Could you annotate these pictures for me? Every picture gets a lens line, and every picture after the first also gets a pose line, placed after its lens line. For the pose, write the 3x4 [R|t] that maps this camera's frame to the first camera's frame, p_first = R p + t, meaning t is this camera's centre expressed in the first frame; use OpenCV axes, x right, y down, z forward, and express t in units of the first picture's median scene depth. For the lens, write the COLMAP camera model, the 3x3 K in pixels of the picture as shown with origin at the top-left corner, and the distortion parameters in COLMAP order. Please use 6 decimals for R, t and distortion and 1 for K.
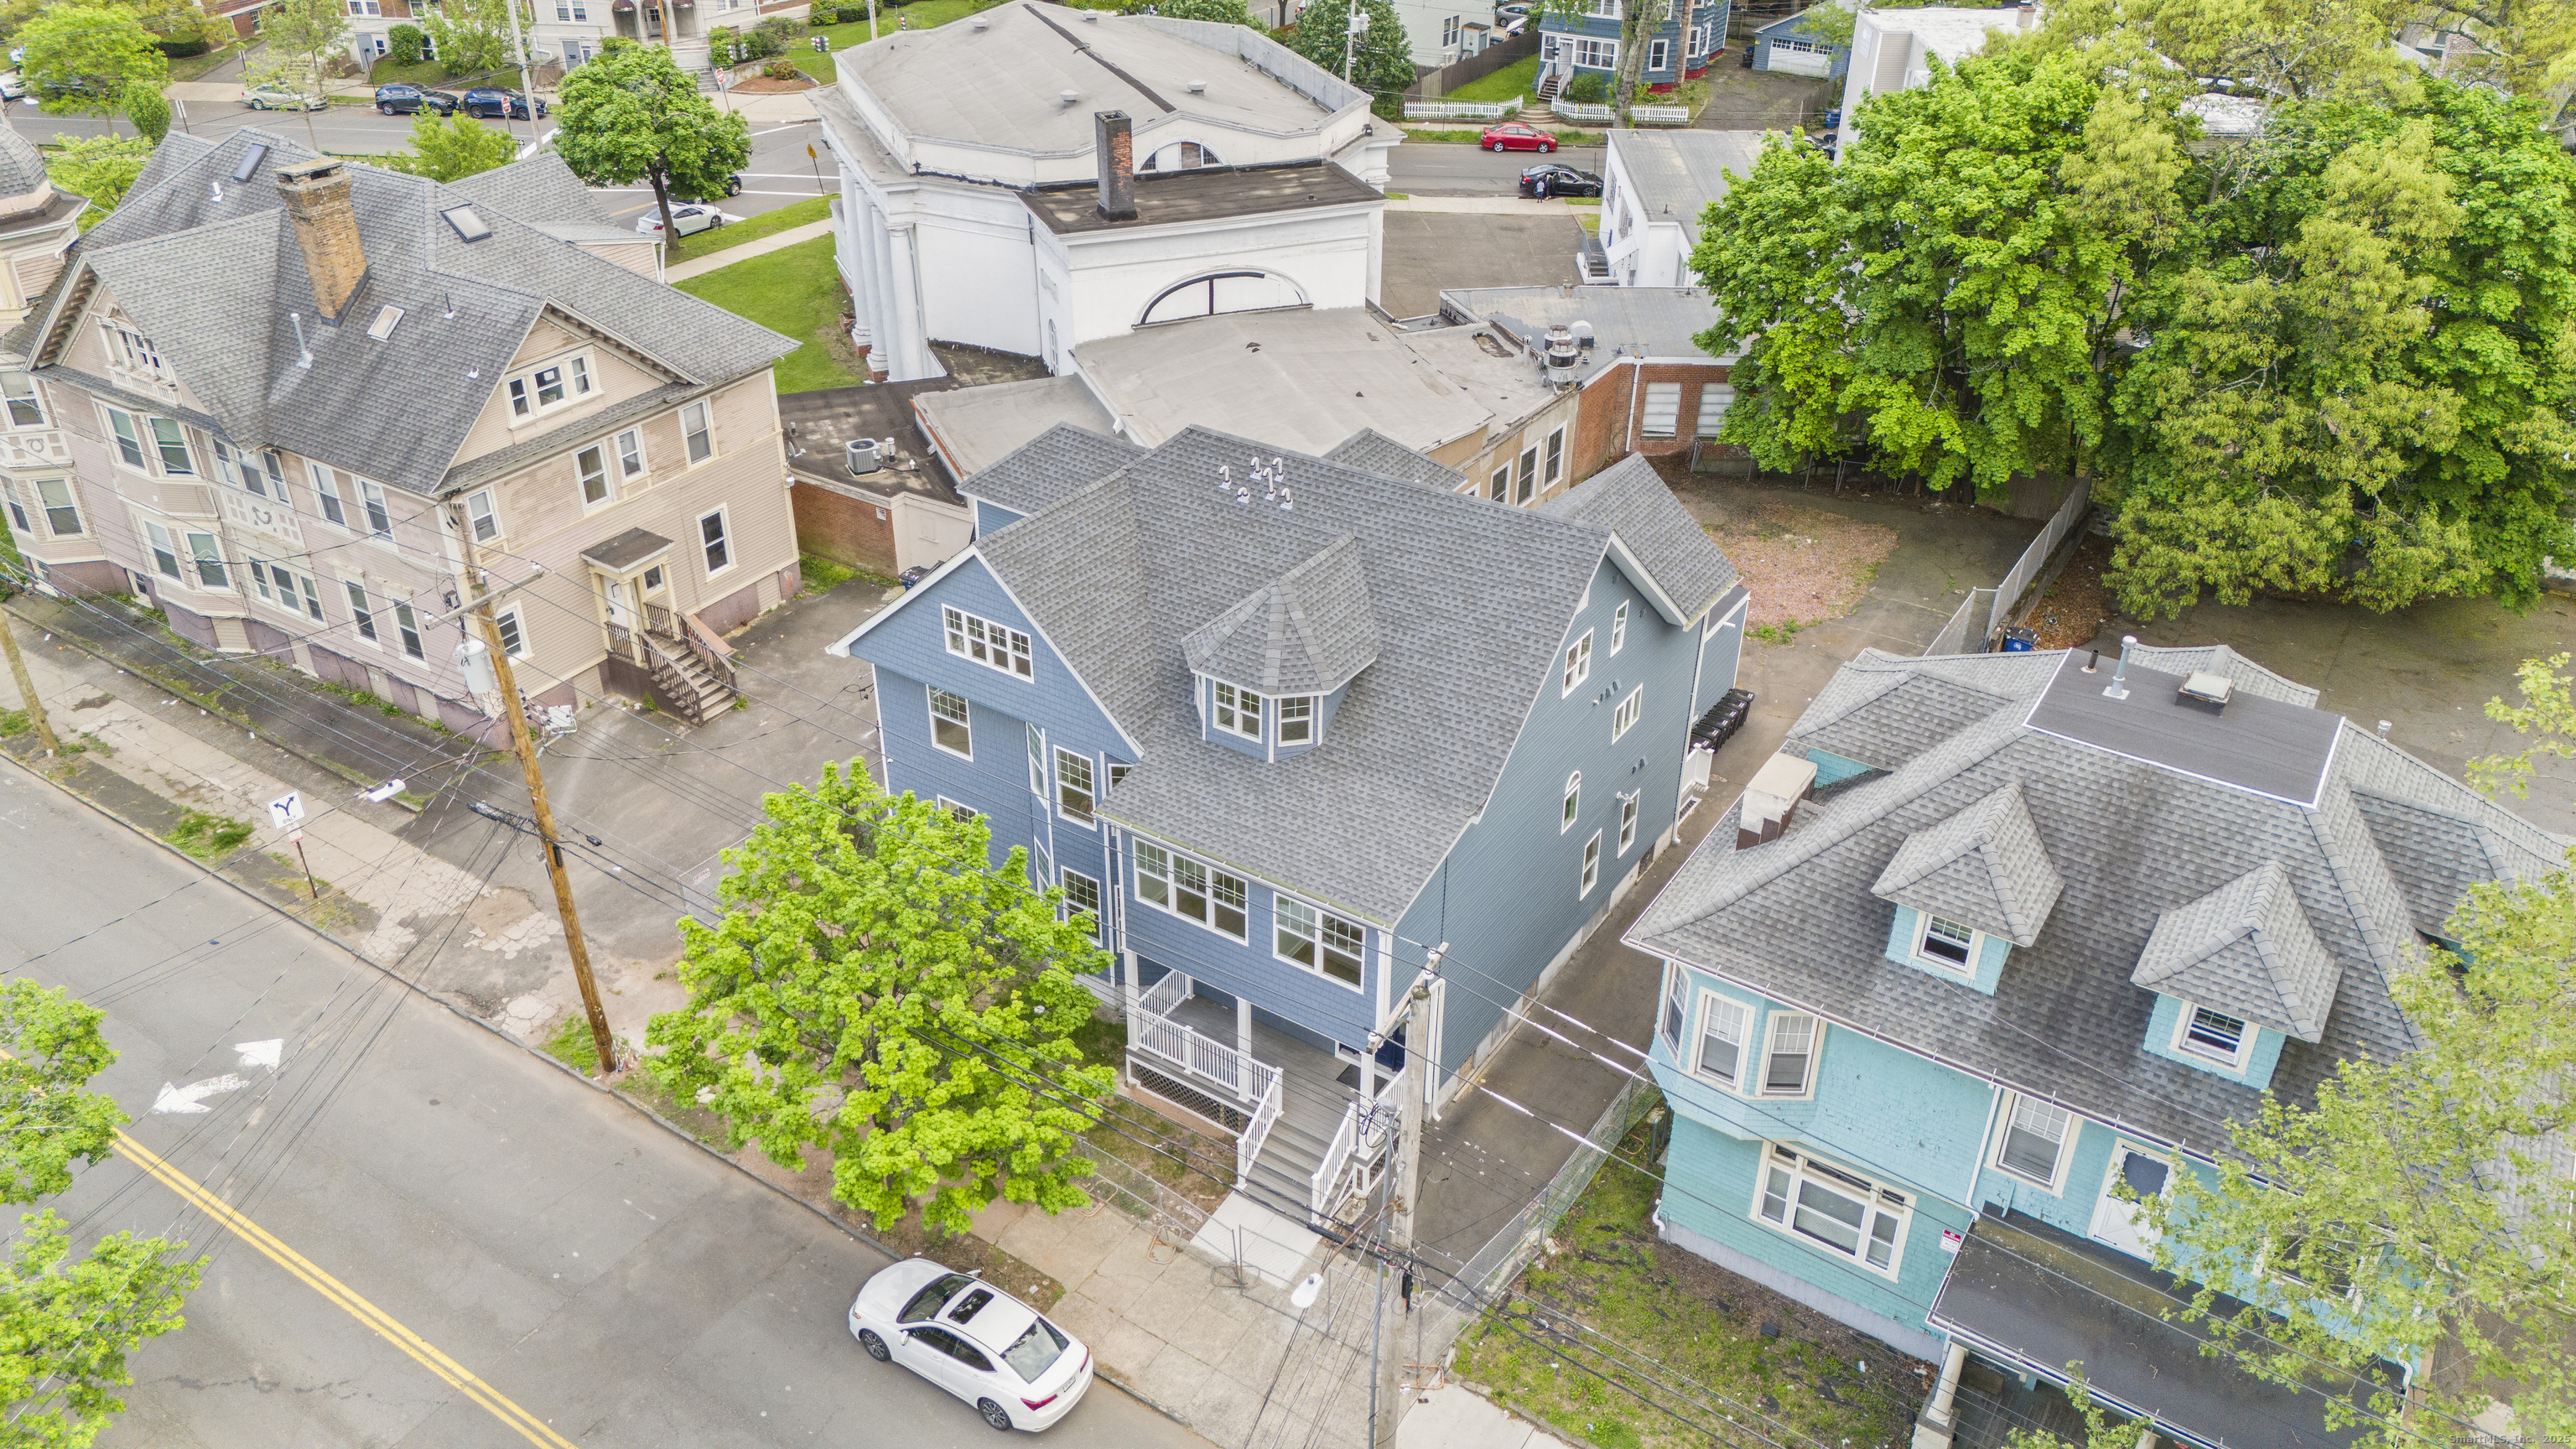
lens RADIAL K [[1894.5, 0, 1288.0], [0, 1894.5, 724.5], [0, 0, 1]] dist [0.066086, -0.056624]
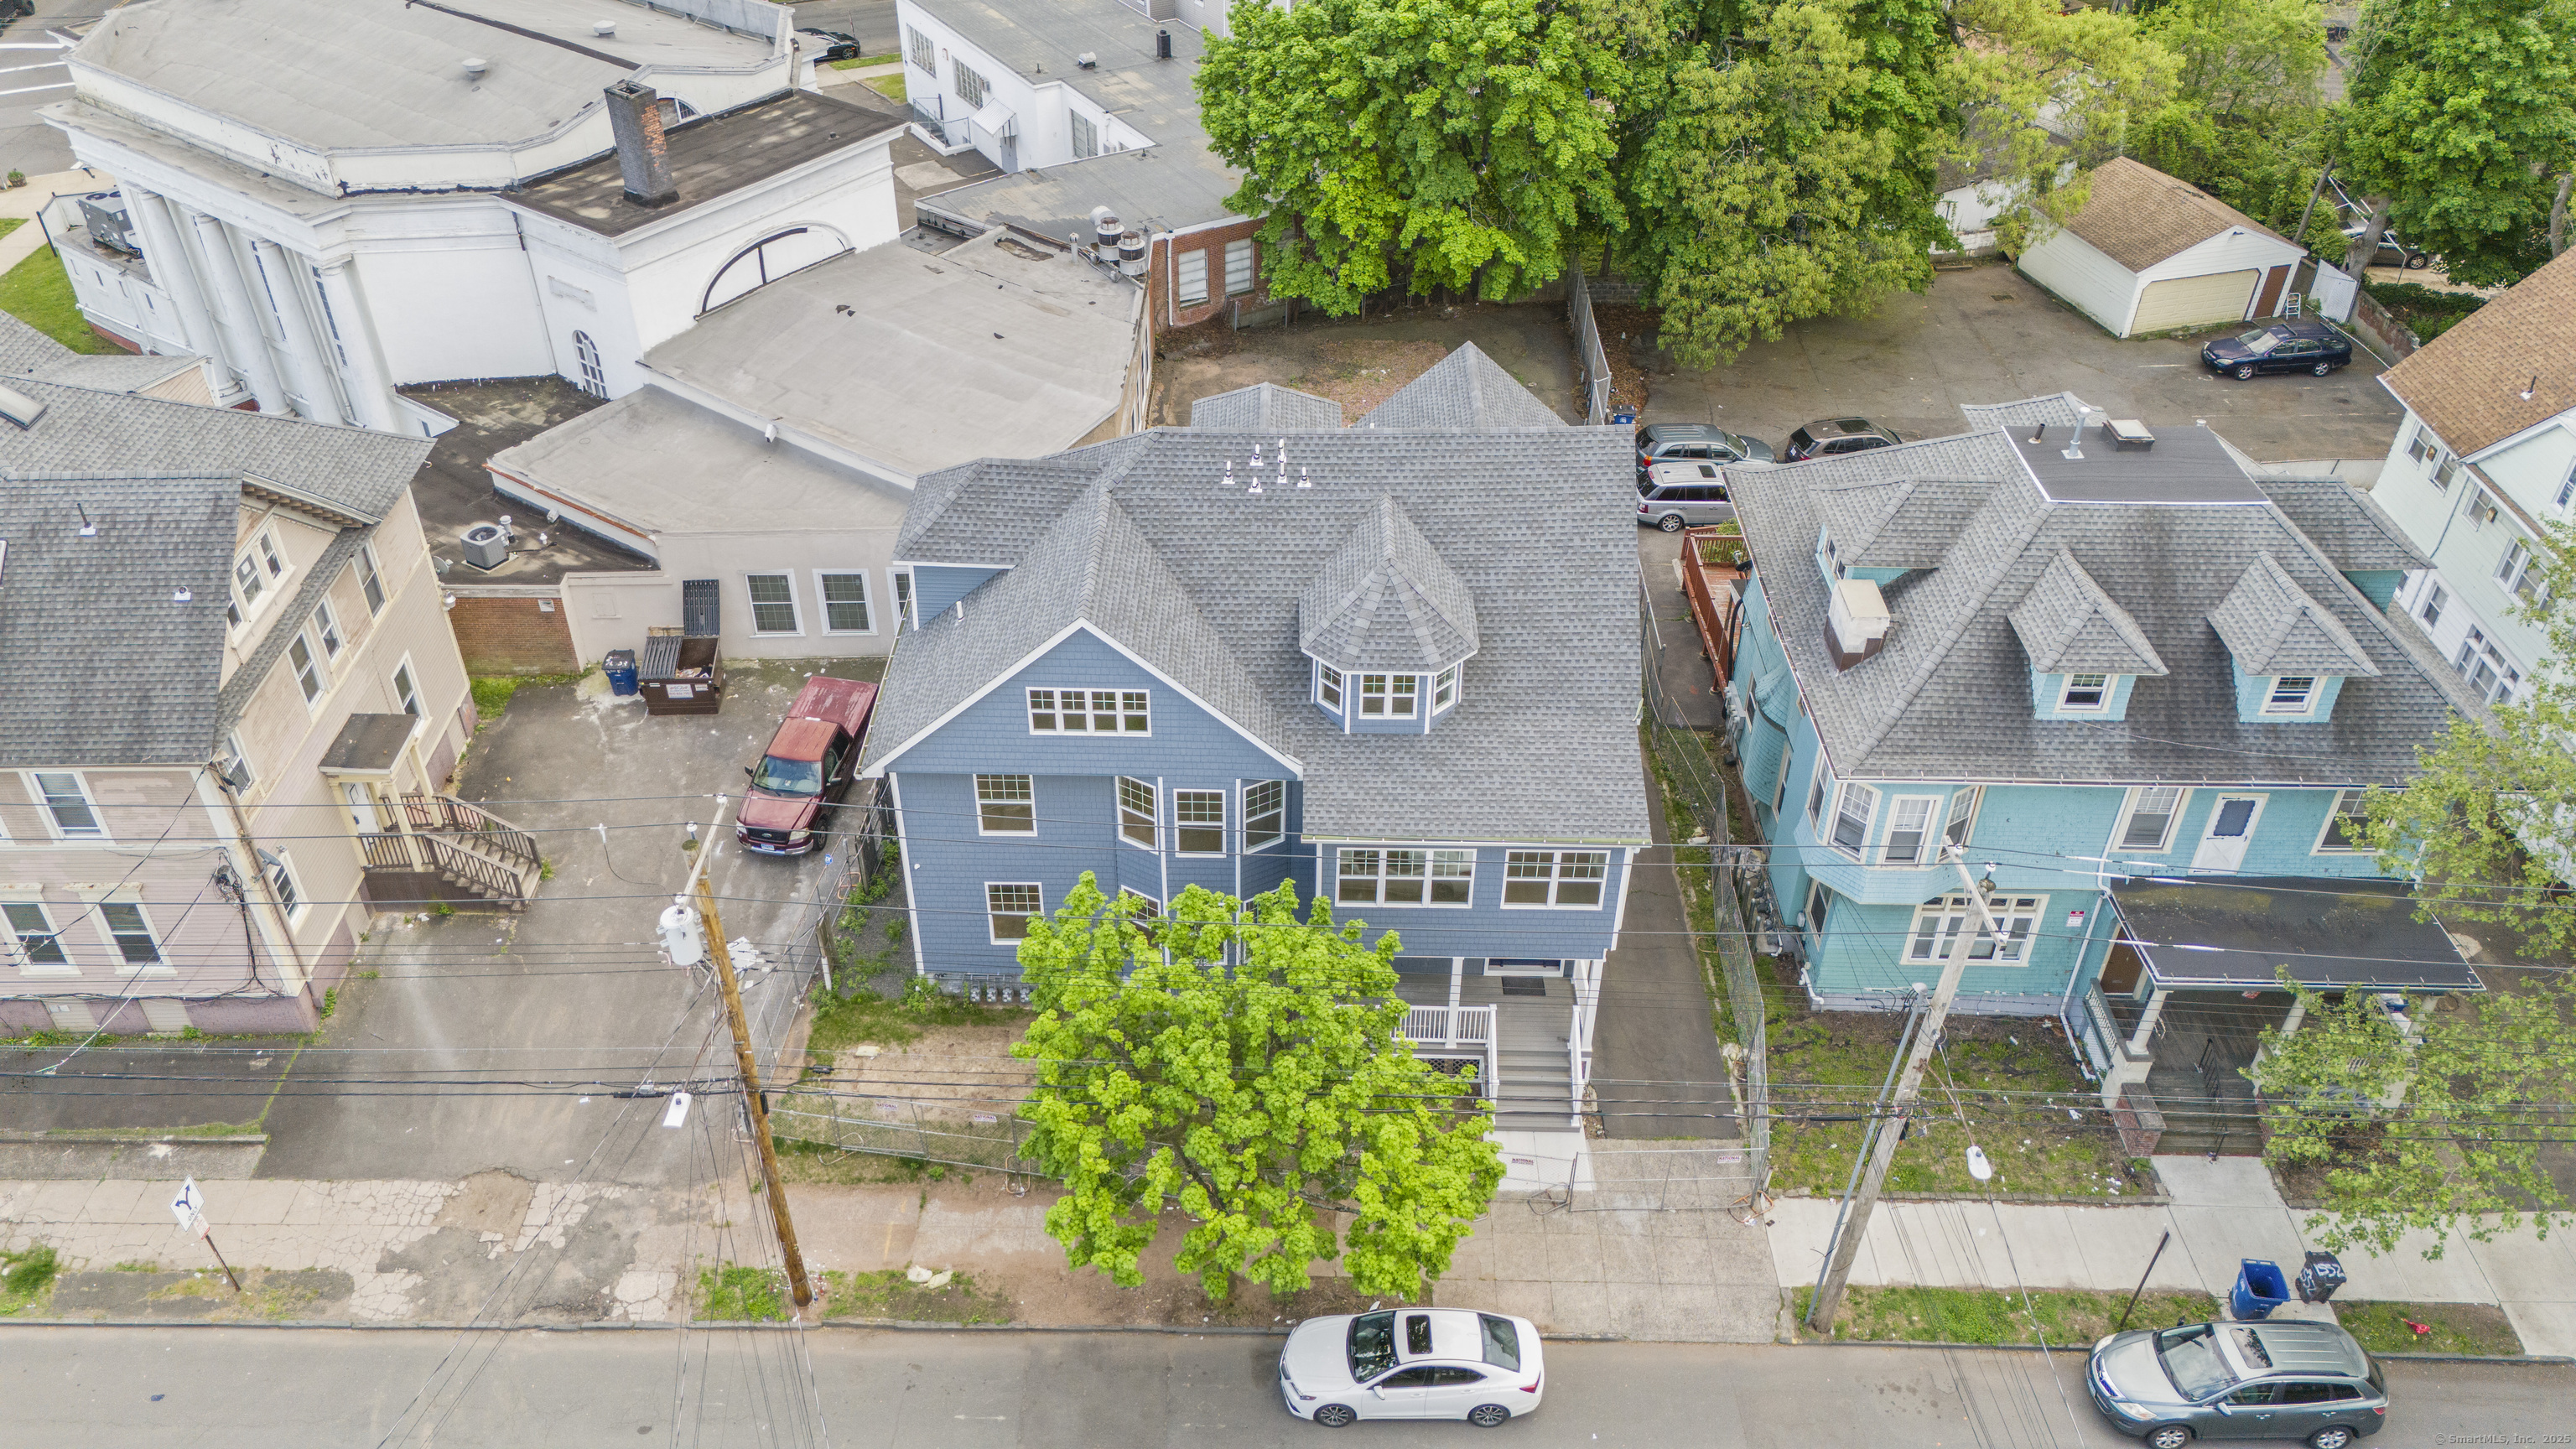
lens RADIAL K [[1894.5, 0, 1288.0], [0, 1894.5, 724.5], [0, 0, 1]] dist [0.066086, -0.056624]
pose [[0.839359, -0.326364, 0.434698, -0.352847], [0.279322, 0.945002, 0.170148, -0.122914], [-0.466321, -0.021395, 0.884357, 0.088137]]
